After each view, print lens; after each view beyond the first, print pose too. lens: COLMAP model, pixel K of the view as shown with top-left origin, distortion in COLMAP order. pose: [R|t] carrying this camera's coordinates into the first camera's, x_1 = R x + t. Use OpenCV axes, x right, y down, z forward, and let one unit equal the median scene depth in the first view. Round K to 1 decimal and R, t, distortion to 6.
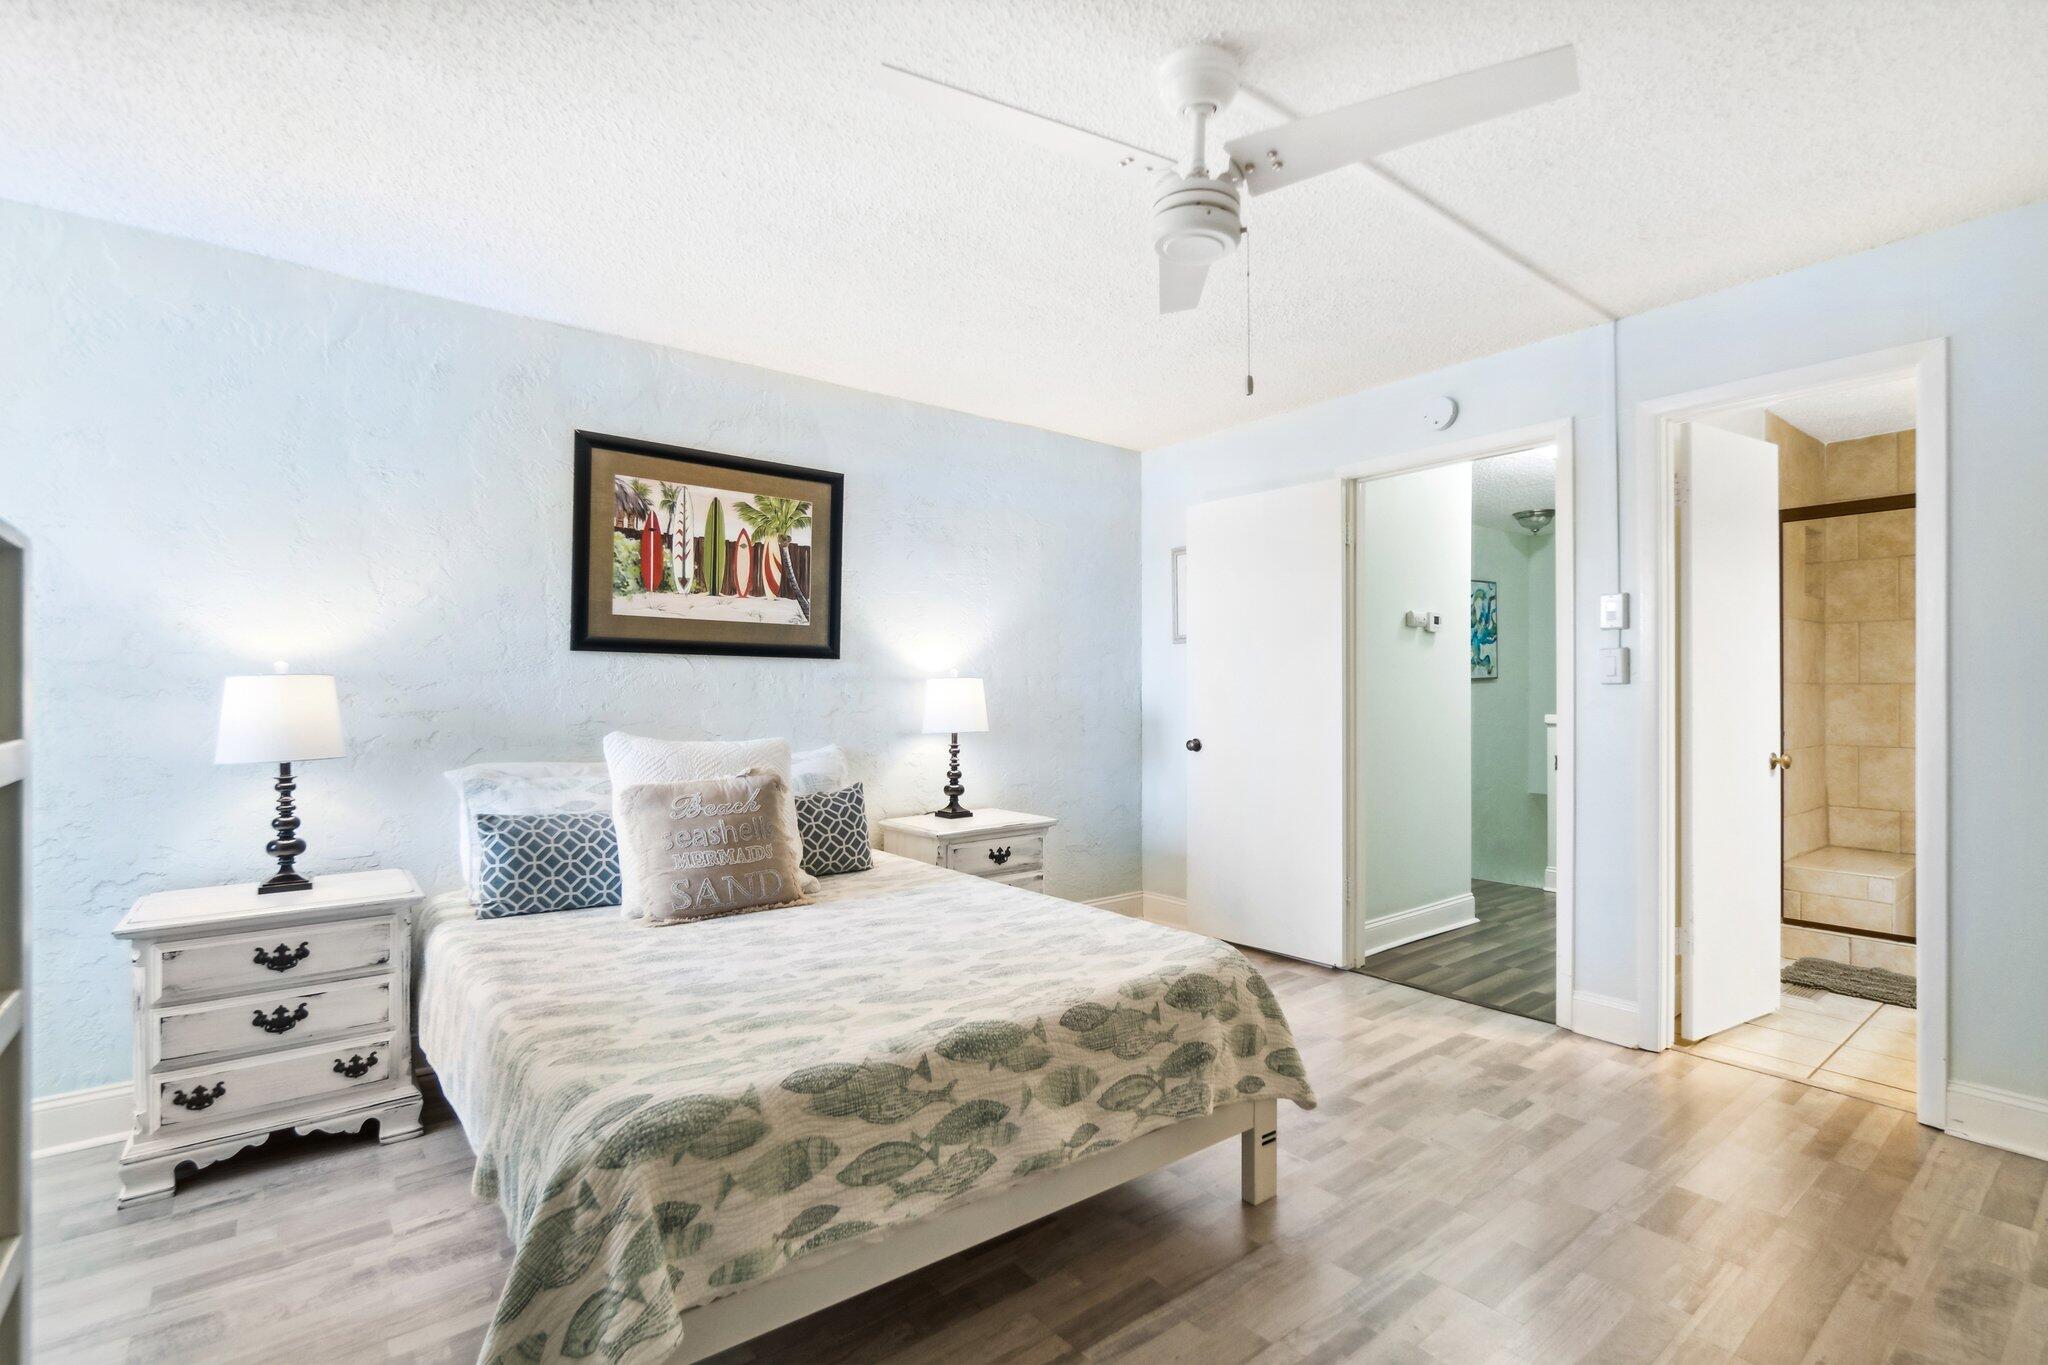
lens RADIAL K [[957.3, 0, 1021.9], [0, 957.3, 687.6], [0, 0, 1]] dist [-0.000465, -0.000234]
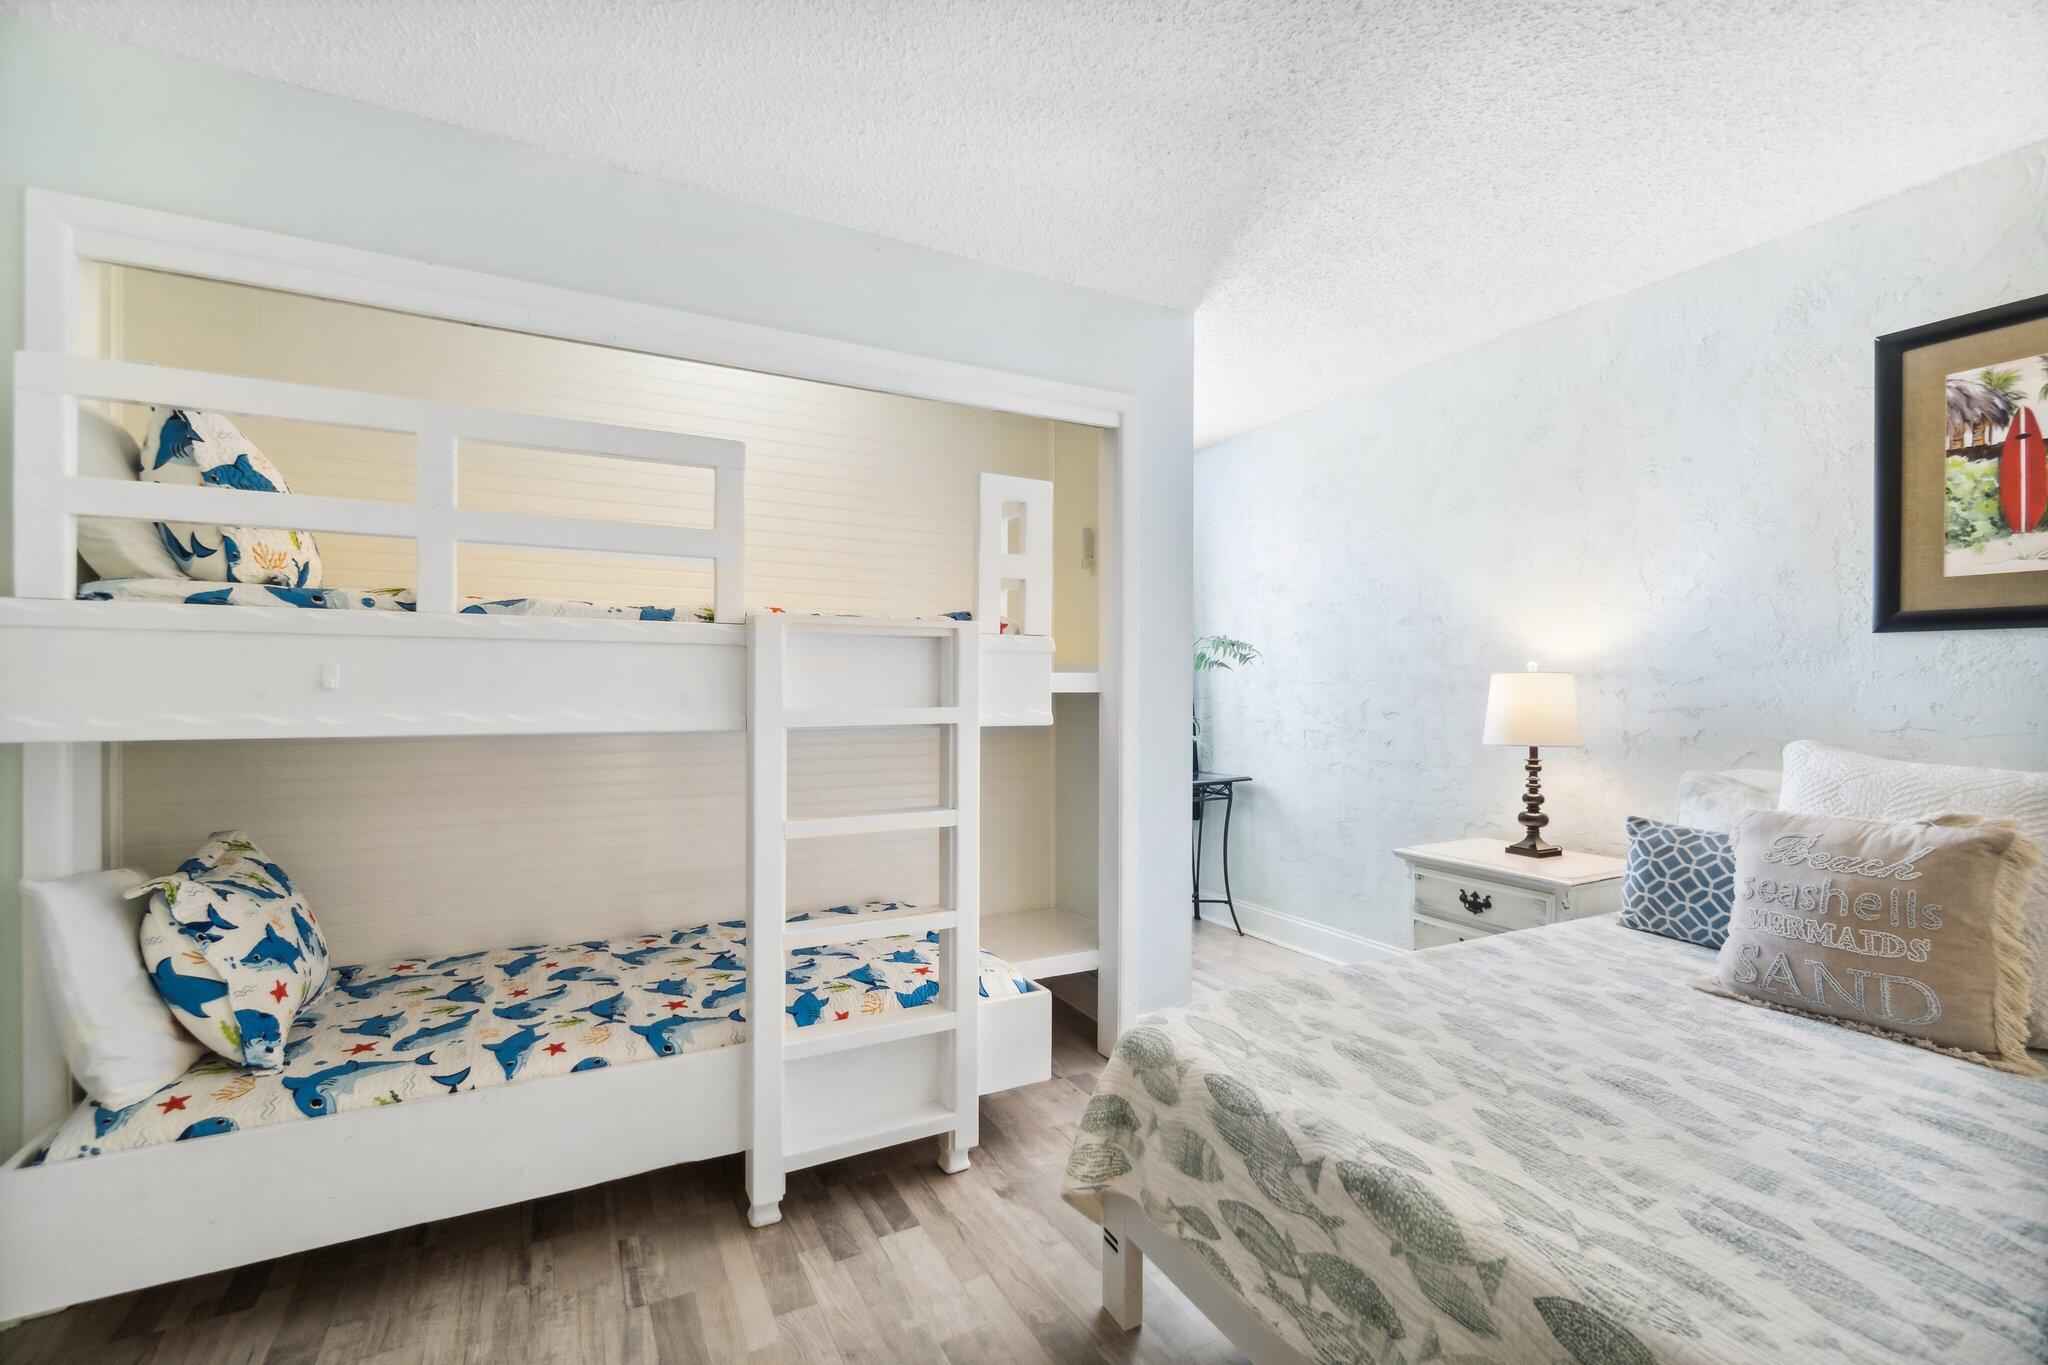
lens RADIAL K [[897.9, 0, 1028.9], [0, 897.9, 690.0], [0, 0, 1]] dist [-0.001596, -0.000078]
pose [[-0.175639, 0.005038, -0.984442, 0.468716], [0.002919, 0.999985, 0.004597, 0.001458], [0.984450, -0.002067, -0.175651, 0.643919]]
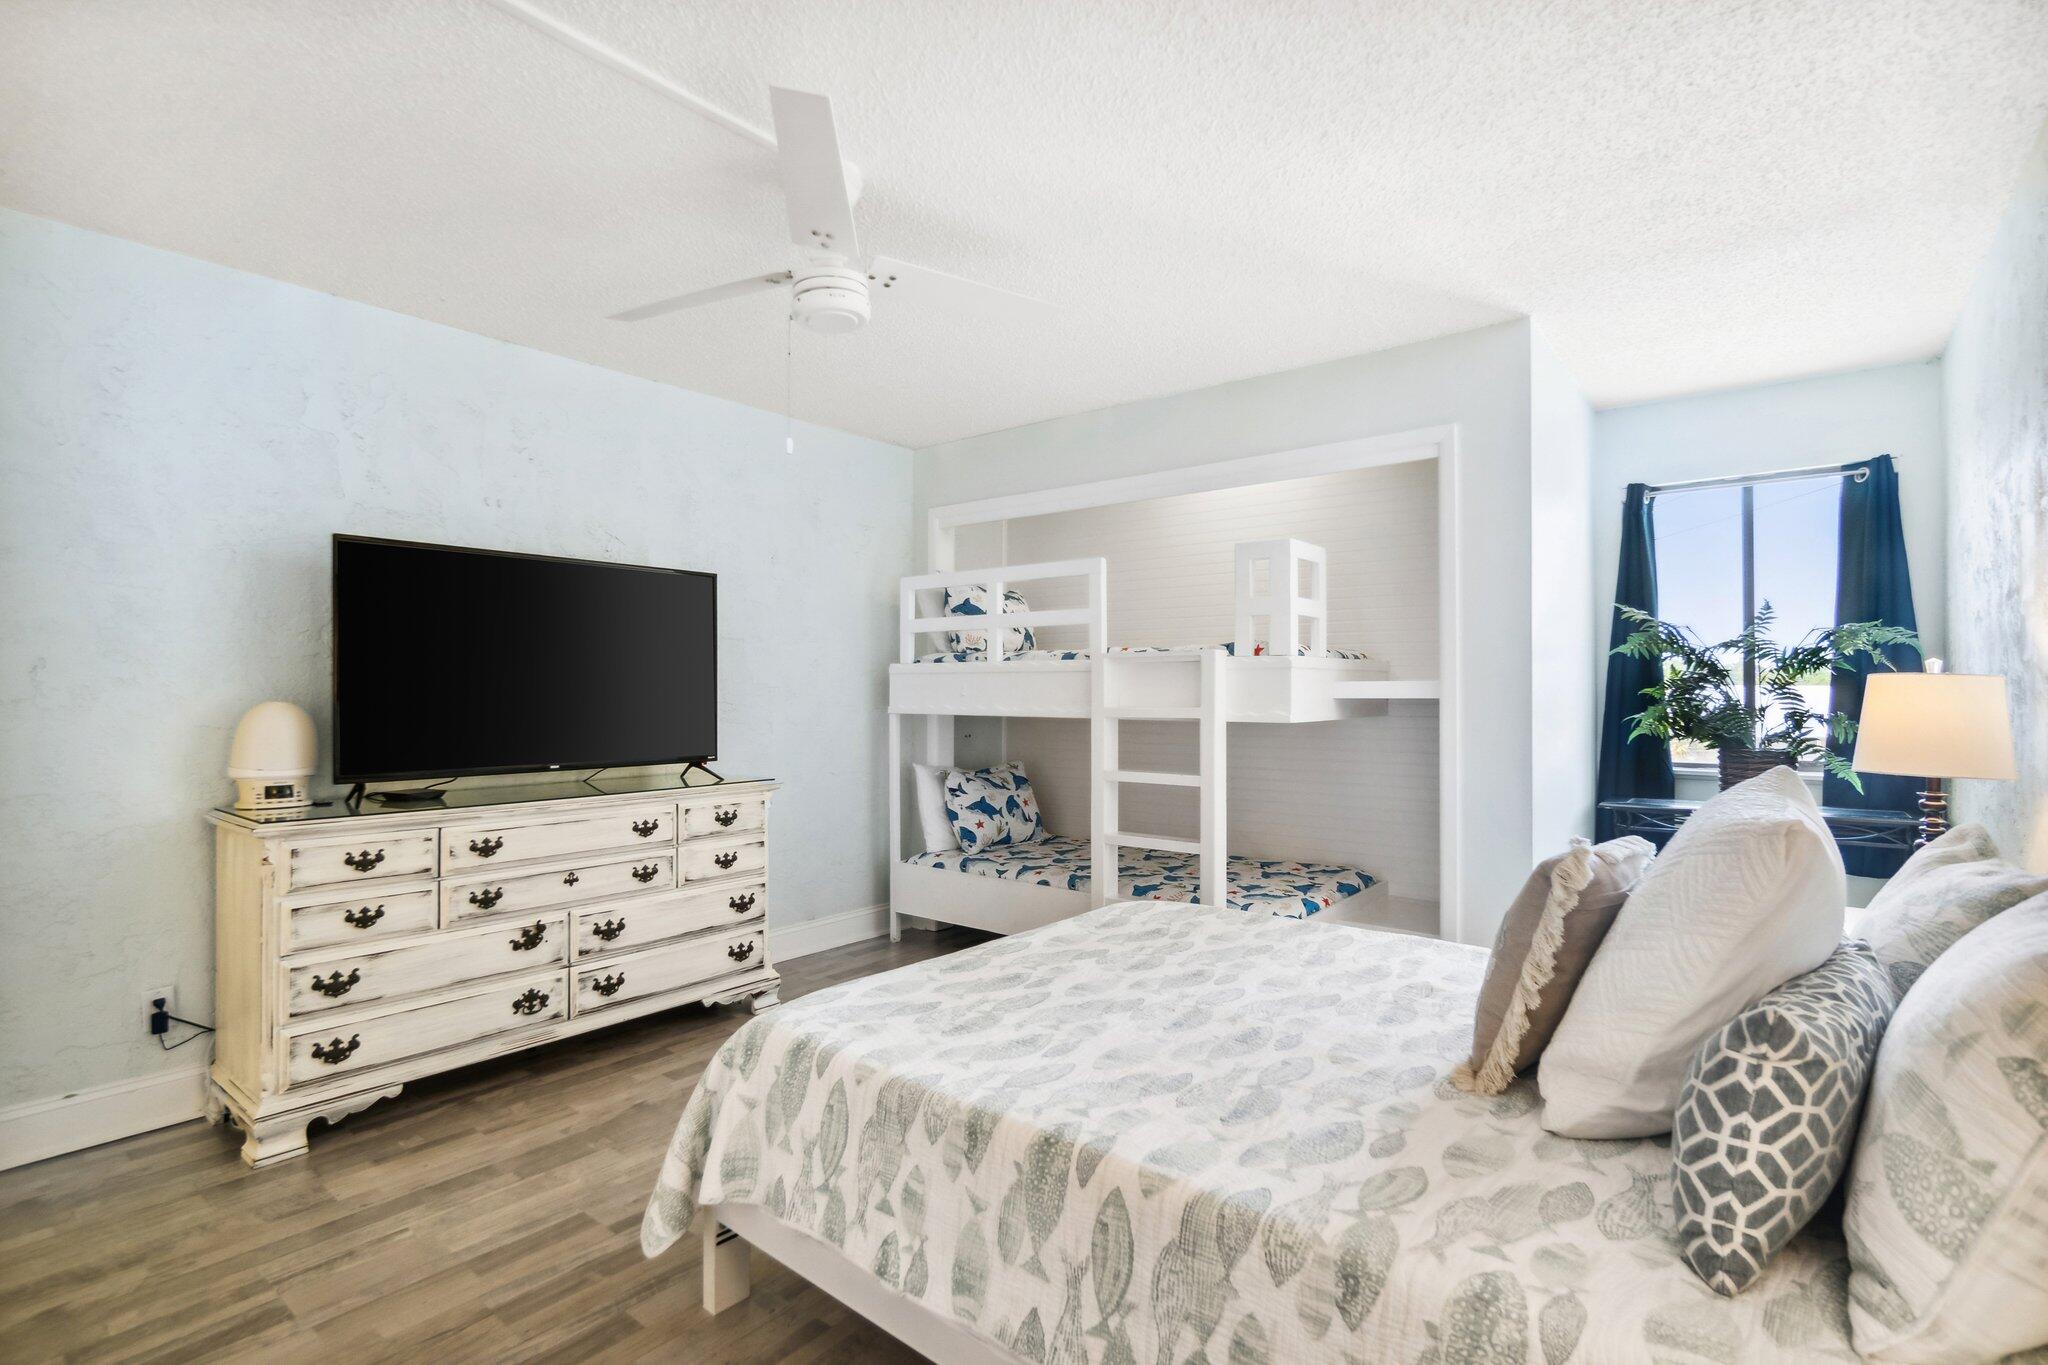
lens RADIAL K [[957.3, 0, 1019.3], [0, 957.3, 684.4], [0, 0, 1]] dist [-0.000465, -0.000234]
pose [[-0.976474, -0.006242, -0.215547, 0.164957], [-0.002122, 0.999811, -0.019340, 0.016891], [0.215627, -0.018427, -0.976302, 1.774117]]
